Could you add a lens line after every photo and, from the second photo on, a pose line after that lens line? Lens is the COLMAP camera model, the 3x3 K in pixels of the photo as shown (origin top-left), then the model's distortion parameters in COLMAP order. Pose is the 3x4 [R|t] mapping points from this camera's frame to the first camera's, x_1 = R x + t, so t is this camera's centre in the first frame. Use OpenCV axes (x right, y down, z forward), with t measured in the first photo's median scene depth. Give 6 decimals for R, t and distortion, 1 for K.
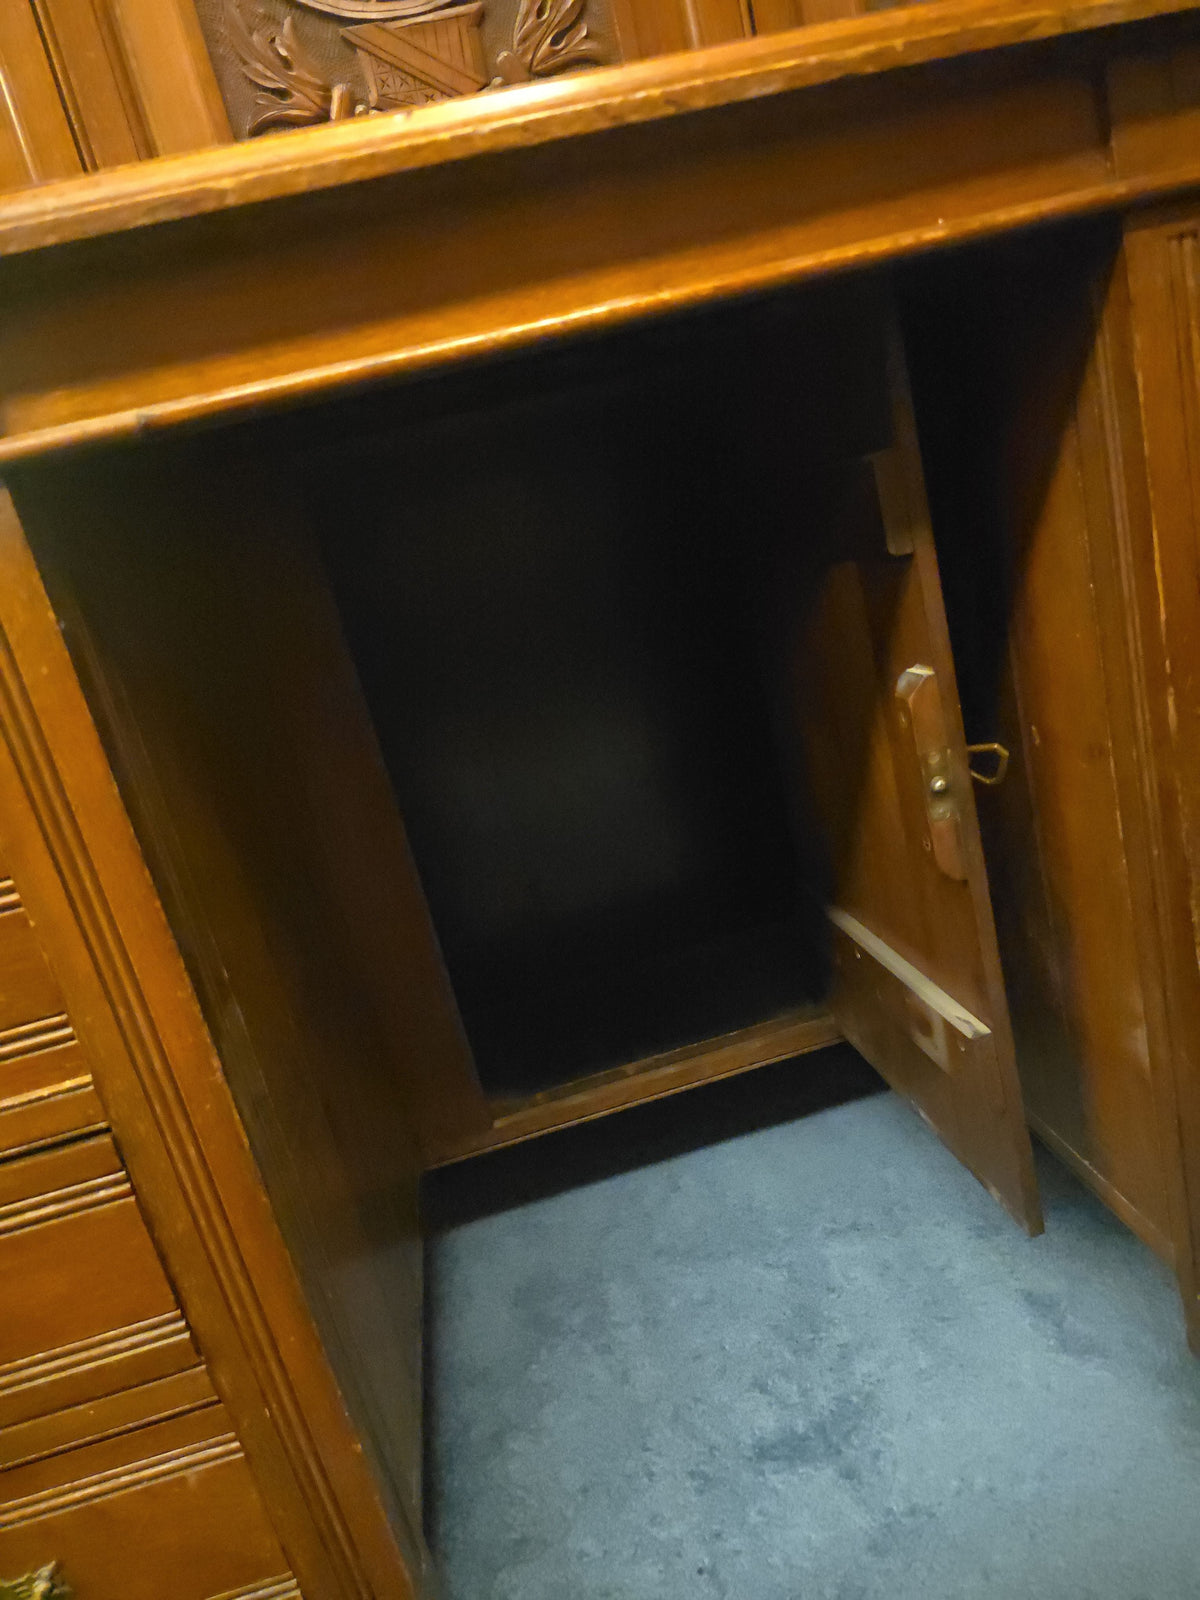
lens RADIAL K [[1097.6, 0, 600.5], [0, 1097.6, 793.3], [0, 0, 1]] dist [0.039735, -0.045400]
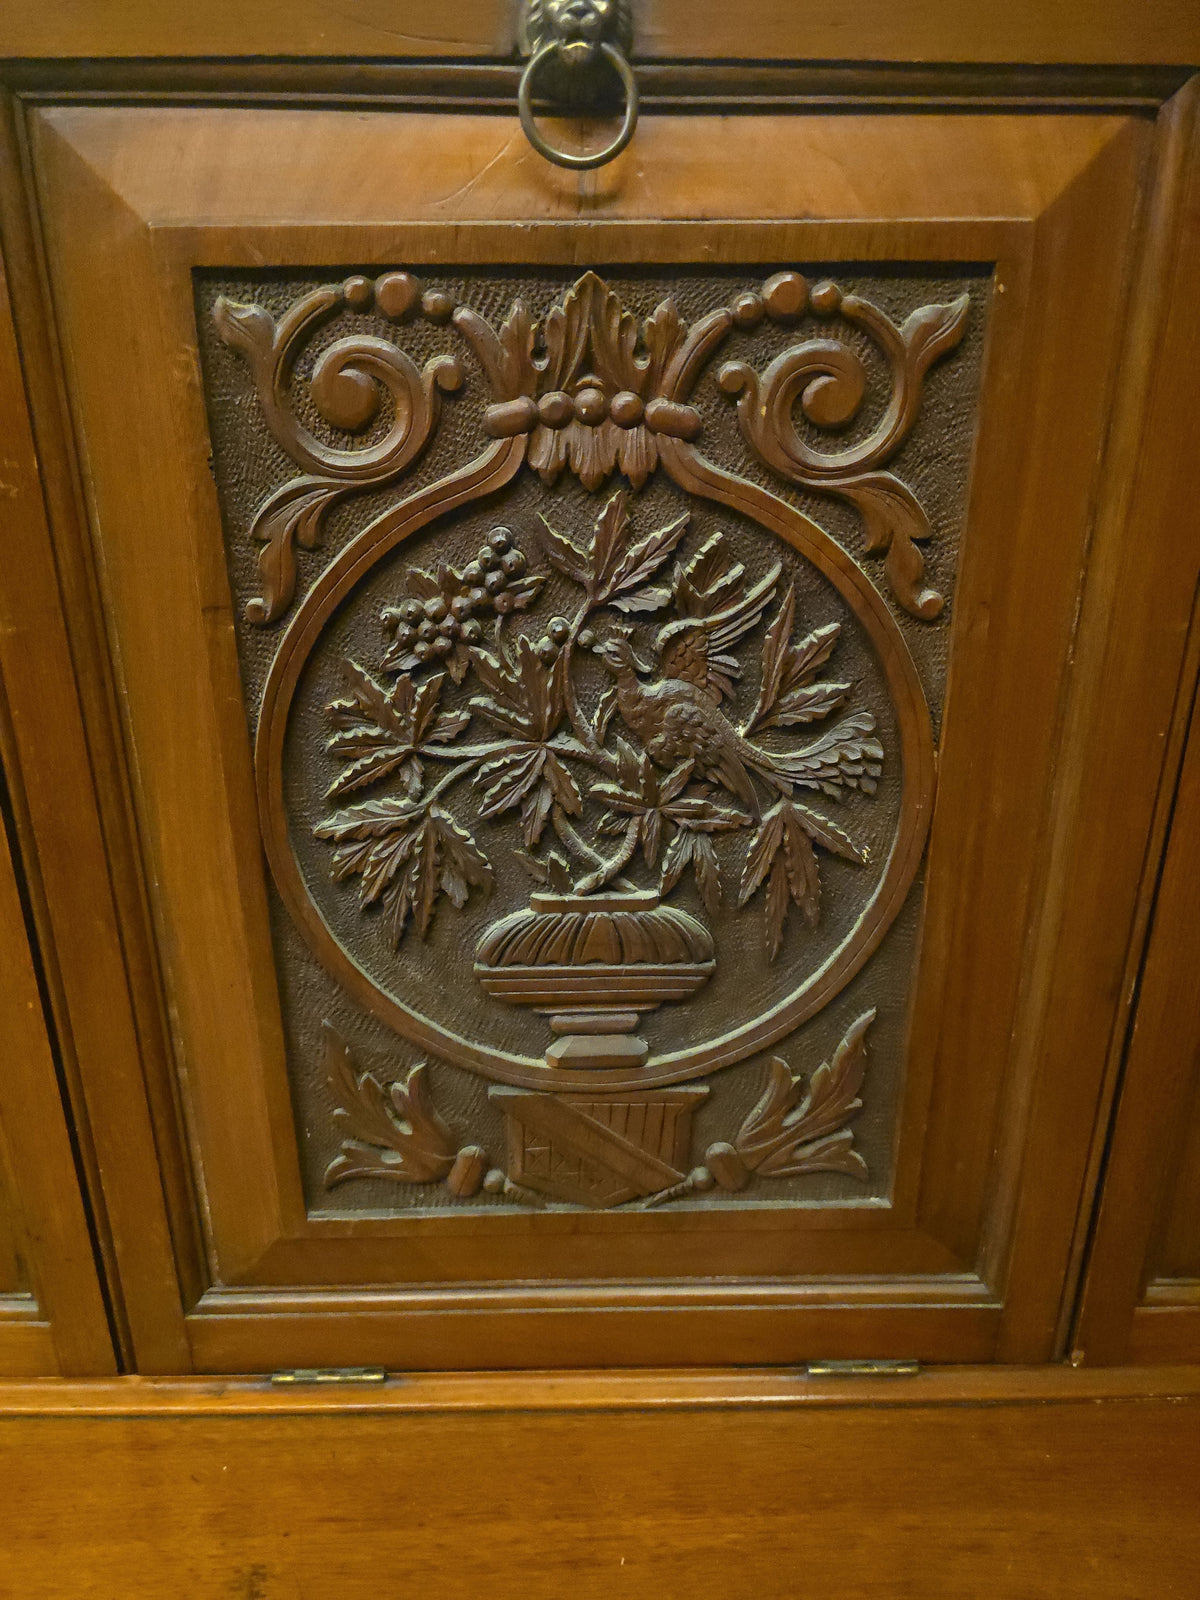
lens RADIAL K [[1097.6, 0, 600.5], [0, 1097.6, 793.3], [0, 0, 1]] dist [0.039735, -0.045400]
pose [[0.961828, 0.265890, -0.064729, -0.247016], [-0.258781, 0.960658, 0.100835, -1.332367], [0.088994, -0.080235, 0.992795, 0.507376]]
